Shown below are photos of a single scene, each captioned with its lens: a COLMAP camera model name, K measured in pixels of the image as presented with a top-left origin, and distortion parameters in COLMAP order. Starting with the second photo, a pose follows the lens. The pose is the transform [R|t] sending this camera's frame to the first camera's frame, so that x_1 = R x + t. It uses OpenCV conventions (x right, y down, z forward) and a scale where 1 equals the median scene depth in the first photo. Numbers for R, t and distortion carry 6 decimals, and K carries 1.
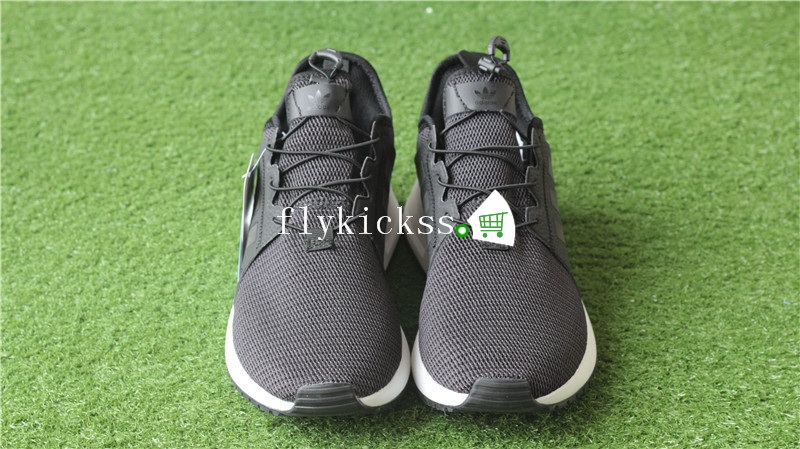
lens RADIAL K [[1974.2, 0, 396.2], [0, 1974.2, 227.5], [0, 0, 1]] dist [-0.110111, 0.000000]
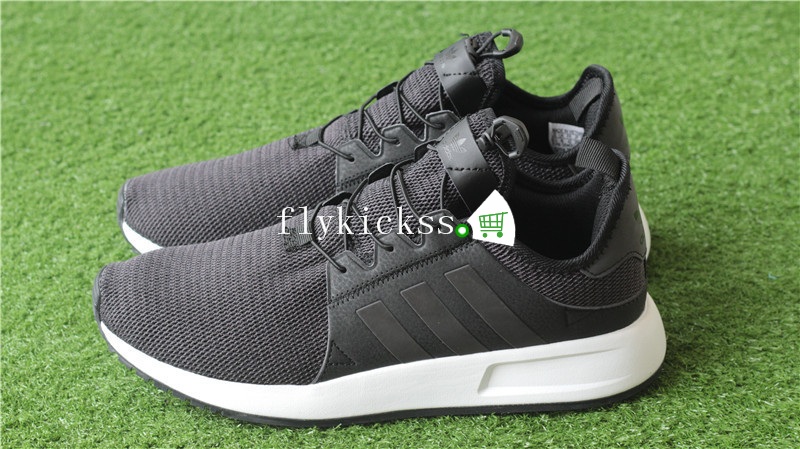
lens RADIAL K [[1974.2, 0, 400.1], [0, 1974.2, 226.7], [0, 0, 1]] dist [-0.110111, 0.000000]
pose [[0.999734, 0.011530, -0.019971, 0.039038], [-0.011211, 0.999809, 0.015992, 0.002196], [0.020152, -0.015764, 0.999673, 0.079158]]
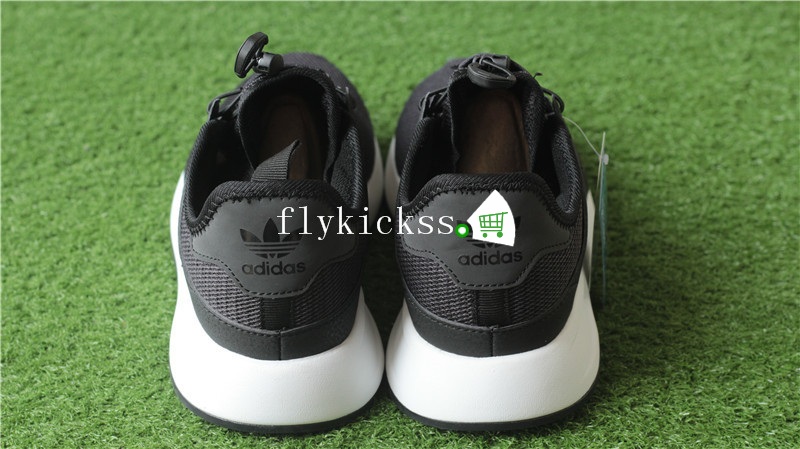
lens RADIAL K [[1974.2, 0, 399.7], [0, 1974.2, 230.4], [0, 0, 1]] dist [-0.110111, 0.000000]
pose [[0.999955, -0.001346, 0.009382, 0.020947], [0.001499, 0.999866, -0.016313, 0.020449], [-0.009359, 0.016326, 0.999823, 0.182641]]
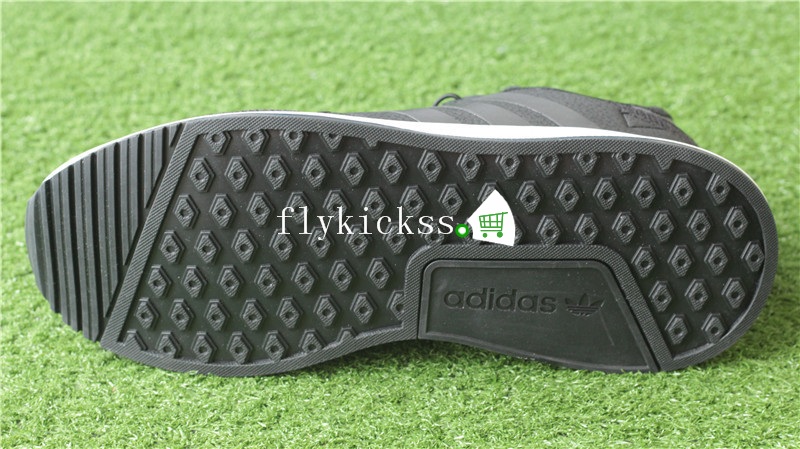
lens RADIAL K [[1974.2, 0, 397.6], [0, 1974.2, 224.6], [0, 0, 1]] dist [-0.110111, 0.000000]
pose [[0.999995, 0.000787, 0.003151, 0.010760], [-0.000819, 0.999950, 0.009955, -0.010089], [-0.003143, -0.009958, 0.999945, 0.305196]]
